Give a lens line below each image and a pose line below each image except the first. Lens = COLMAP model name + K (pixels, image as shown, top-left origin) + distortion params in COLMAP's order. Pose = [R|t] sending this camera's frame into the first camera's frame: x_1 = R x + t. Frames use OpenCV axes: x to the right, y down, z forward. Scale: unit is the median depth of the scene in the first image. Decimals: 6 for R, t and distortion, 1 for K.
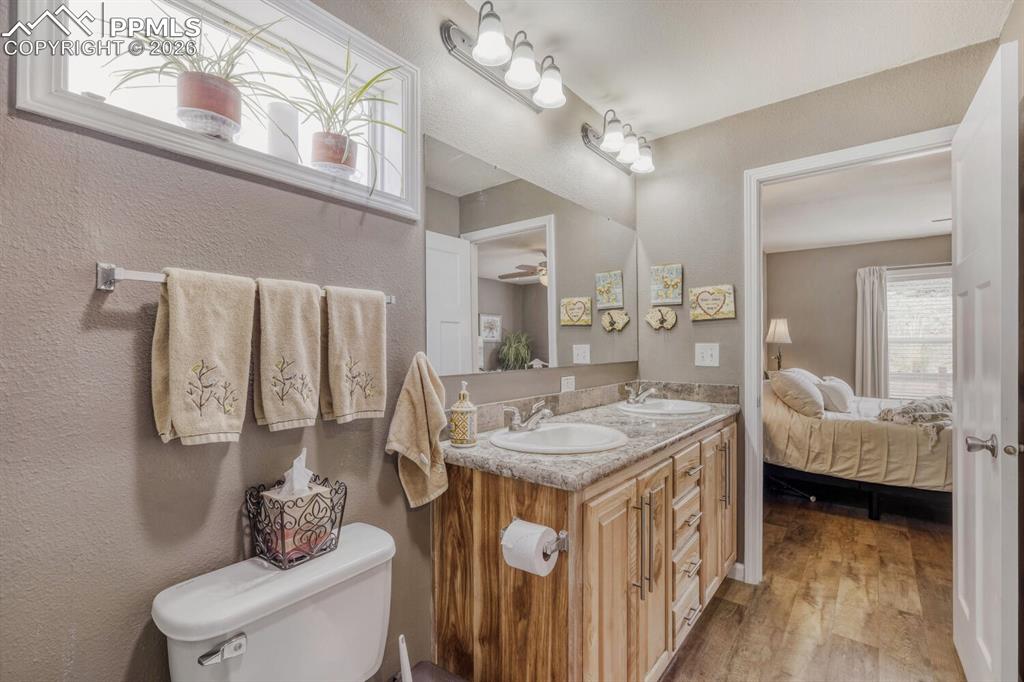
lens RADIAL K [[452.0, 0, 508.9], [0, 452.0, 344.8], [0, 0, 1]] dist [-0.007490, 0.003134]
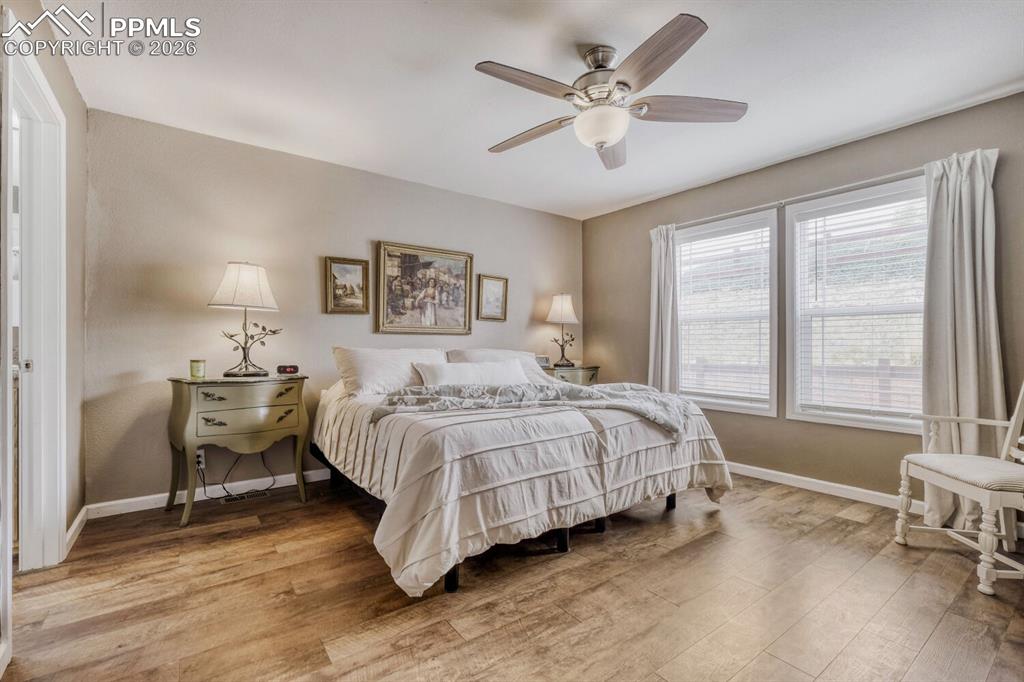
lens RADIAL K [[452.0, 0, 521.6], [0, 452.0, 338.0], [0, 0, 1]] dist [-0.007490, 0.003134]
pose [[0.969285, 0.007146, -0.245835, 1.693566], [-0.008255, 0.999960, -0.003483, 0.063176], [0.245800, 0.005405, 0.969305, 0.367297]]
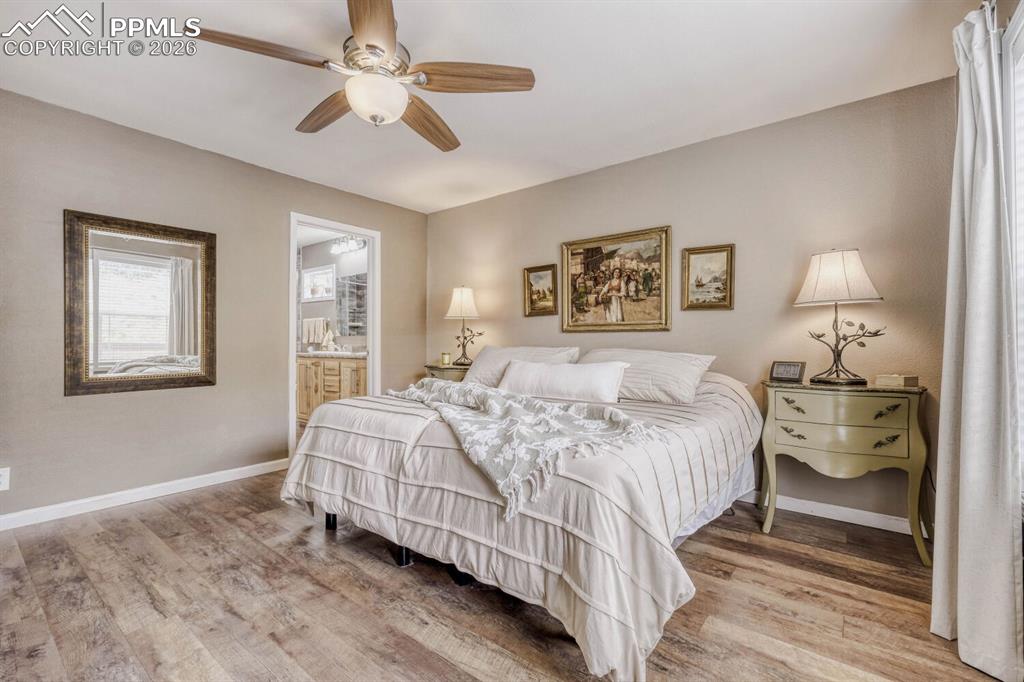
lens RADIAL K [[452.0, 0, 490.8], [0, 452.0, 340.8], [0, 0, 1]] dist [-0.007490, 0.003134]
pose [[-0.008389, 0.001330, -0.999964, 2.415408], [0.005269, 0.999985, 0.001286, 0.071217], [0.999951, -0.005258, -0.008395, 1.478774]]
